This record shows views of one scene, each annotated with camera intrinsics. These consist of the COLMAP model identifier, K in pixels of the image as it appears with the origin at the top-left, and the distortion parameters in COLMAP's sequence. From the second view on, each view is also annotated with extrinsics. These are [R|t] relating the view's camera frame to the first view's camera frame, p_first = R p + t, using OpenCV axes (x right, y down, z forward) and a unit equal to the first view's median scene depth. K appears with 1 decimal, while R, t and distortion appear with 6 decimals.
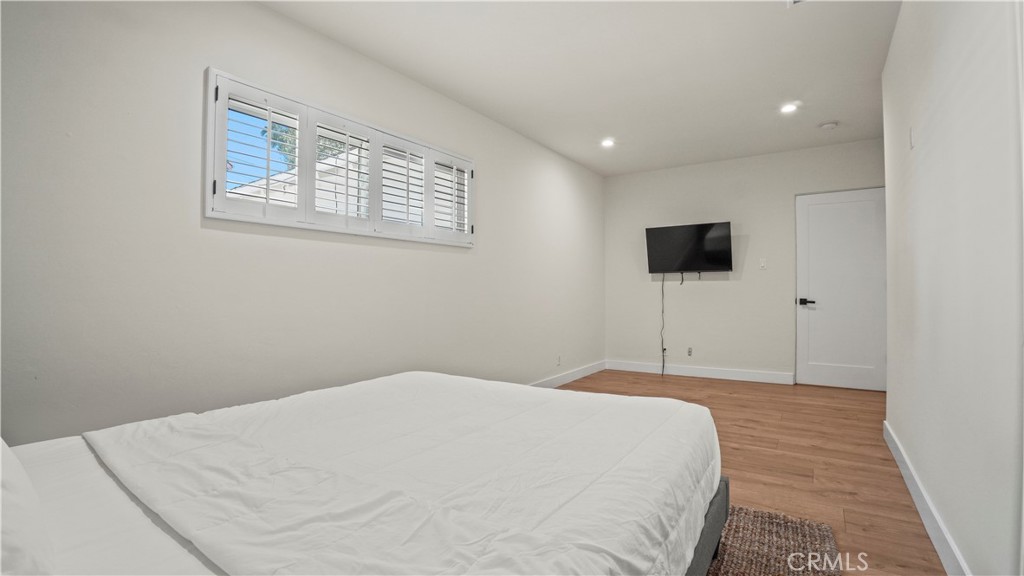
lens RADIAL K [[456.7, 0, 512.0], [0, 456.7, 288.0], [0, 0, 1]] dist [-0.074532, 0.018718]
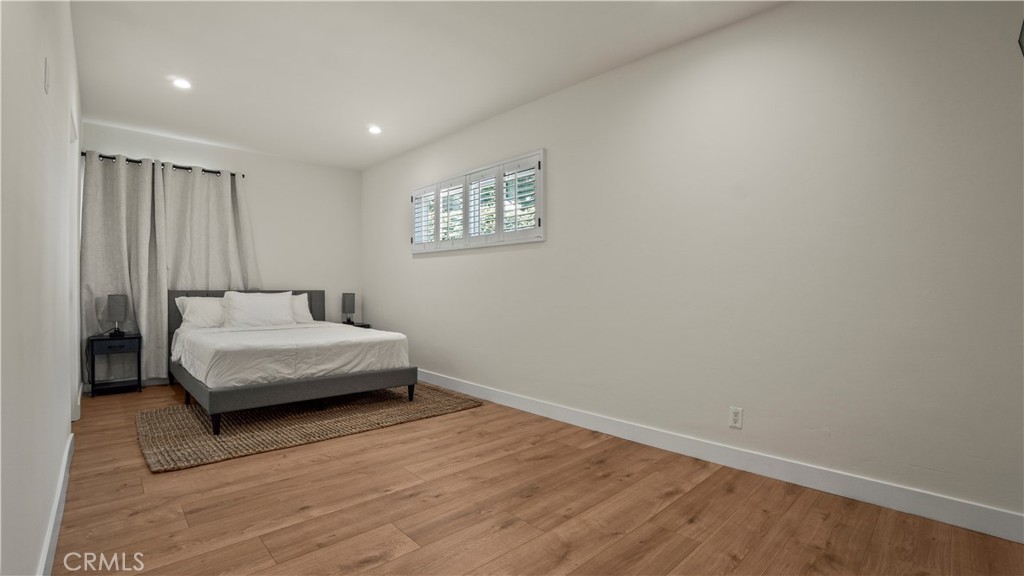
lens RADIAL K [[456.7, 0, 512.0], [0, 456.7, 288.0], [0, 0, 1]] dist [-0.074532, 0.018718]
pose [[-0.213772, 0.004611, -0.976873, 1.338419], [0.008688, 0.999958, 0.002819, 0.013459], [0.976845, -0.007884, -0.213804, 1.763373]]
